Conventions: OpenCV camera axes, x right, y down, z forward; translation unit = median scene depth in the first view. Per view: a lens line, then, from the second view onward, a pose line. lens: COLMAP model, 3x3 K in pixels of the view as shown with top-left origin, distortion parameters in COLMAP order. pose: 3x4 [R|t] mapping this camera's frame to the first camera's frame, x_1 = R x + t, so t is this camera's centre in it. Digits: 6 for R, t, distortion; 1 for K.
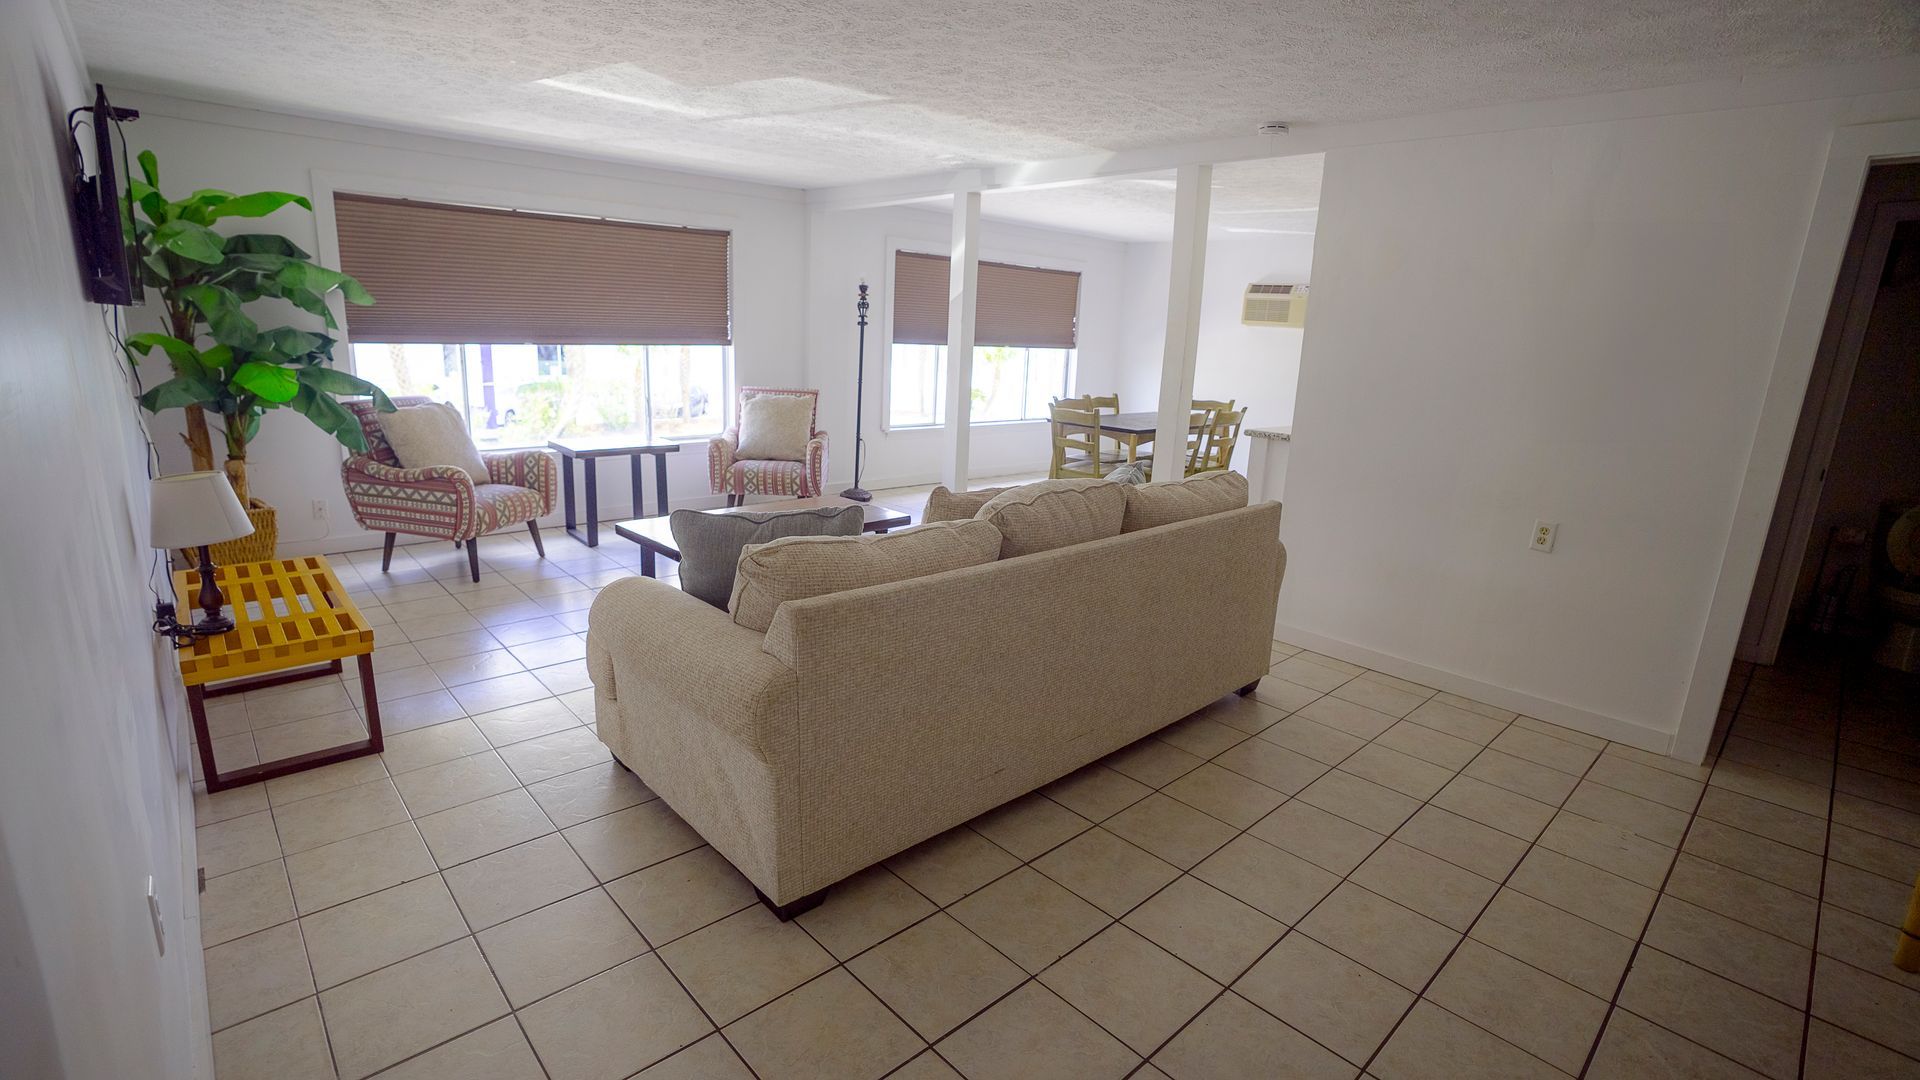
lens RADIAL K [[869.0, 0, 957.0], [0, 869.0, 542.2], [0, 0, 1]] dist [-0.070905, 0.026591]
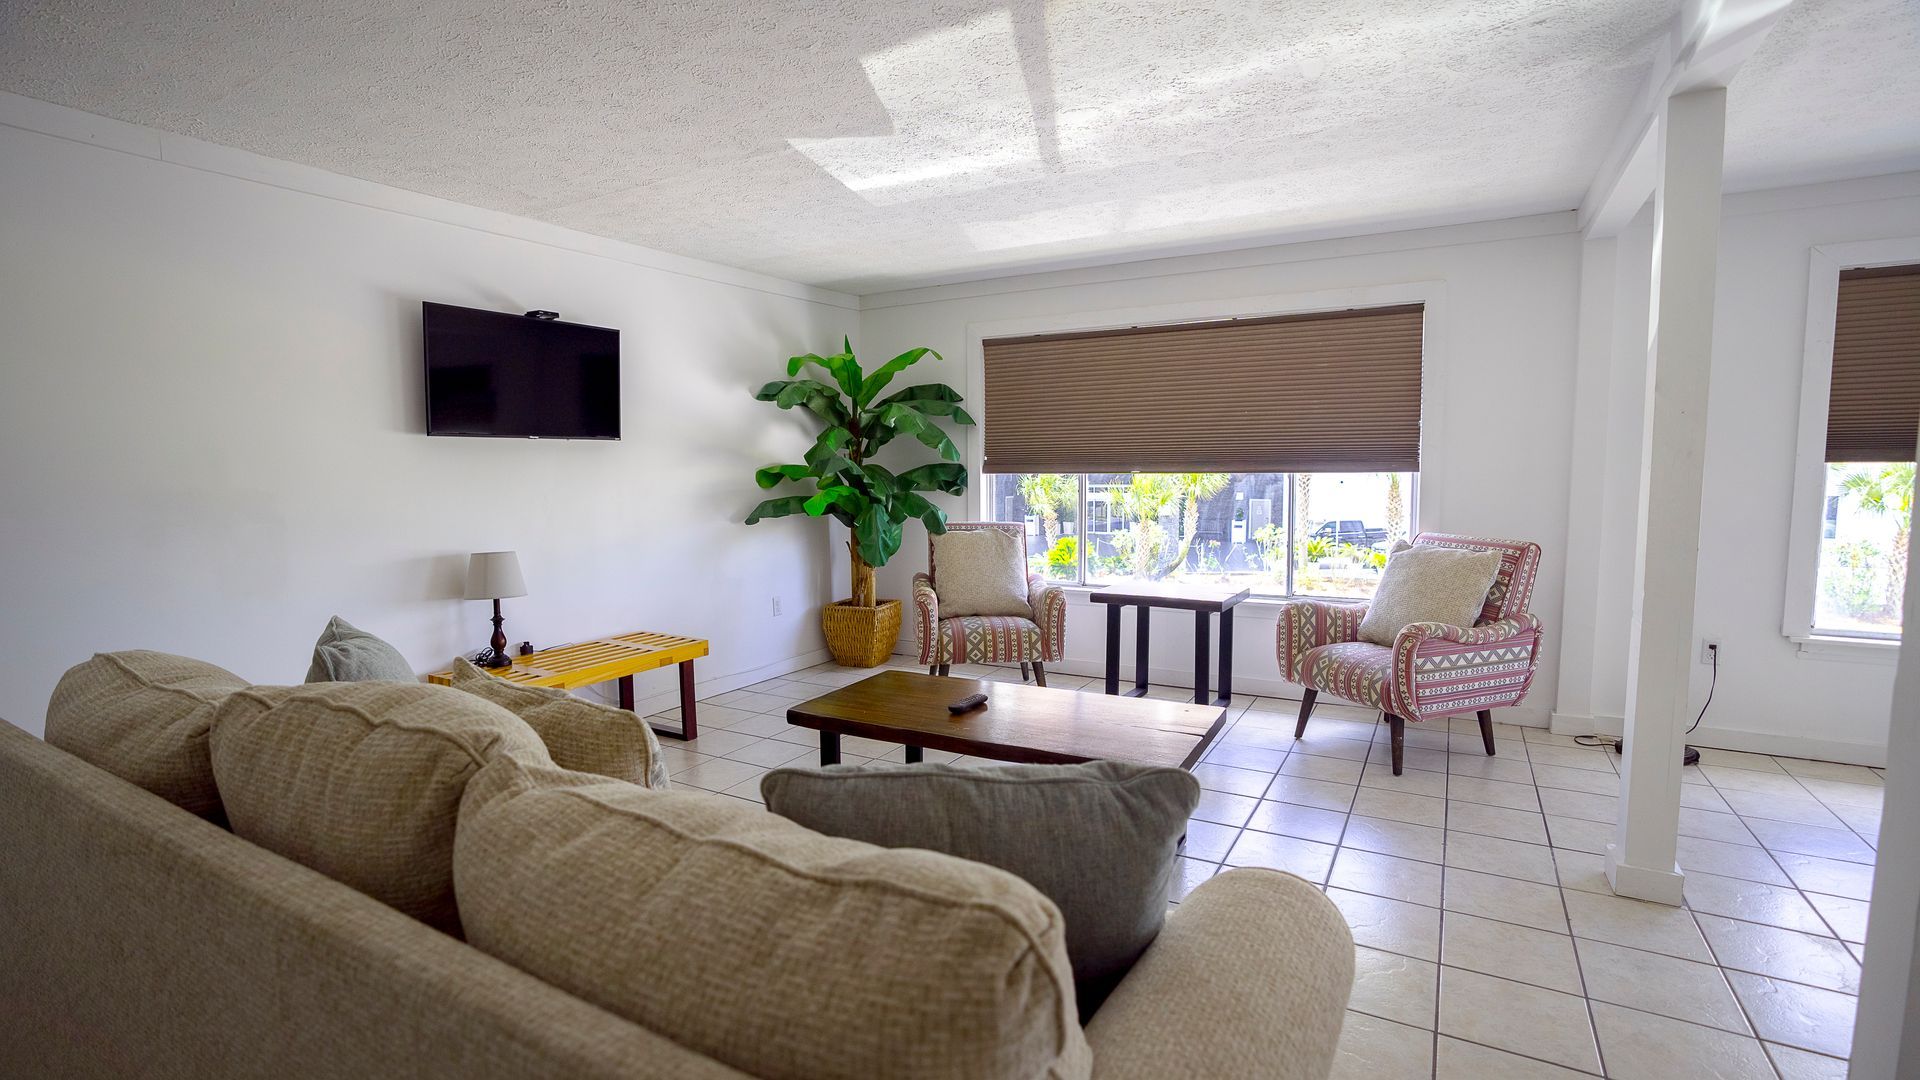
lens RADIAL K [[871.2, 0, 964.2], [0, 871.2, 541.7], [0, 0, 1]] dist [-0.073311, 0.029805]
pose [[0.305215, 0.031807, -0.951752, 0.442793], [-0.212803, 0.976446, -0.035612, -0.134408], [0.928202, 0.213405, 0.304795, 0.840667]]
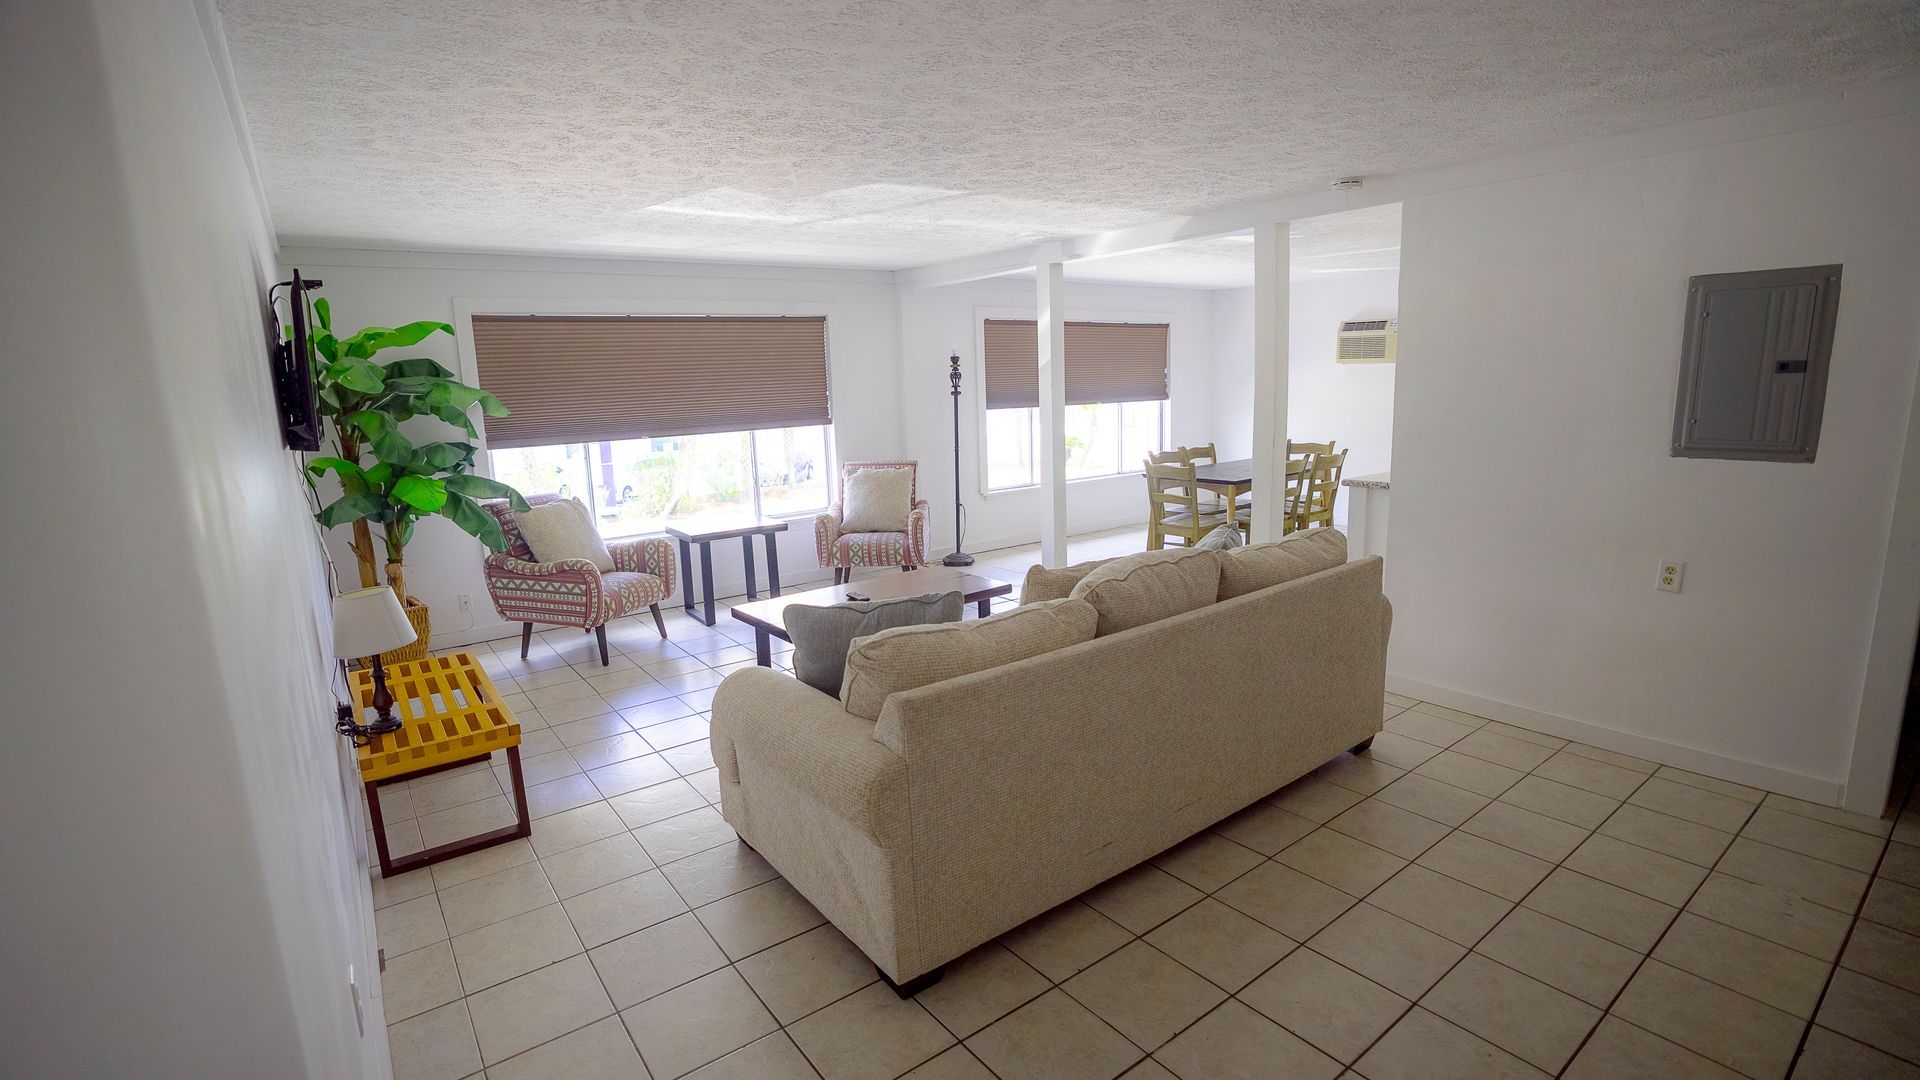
lens RADIAL K [[871.2, 0, 964.2], [0, 871.2, 541.7], [0, 0, 1]] dist [-0.073311, 0.029805]
pose [[0.992294, -0.056460, -0.110293, 0.008767], [0.049957, 0.996895, -0.060862, -0.024308], [0.113386, 0.054883, 0.992034, -0.029077]]
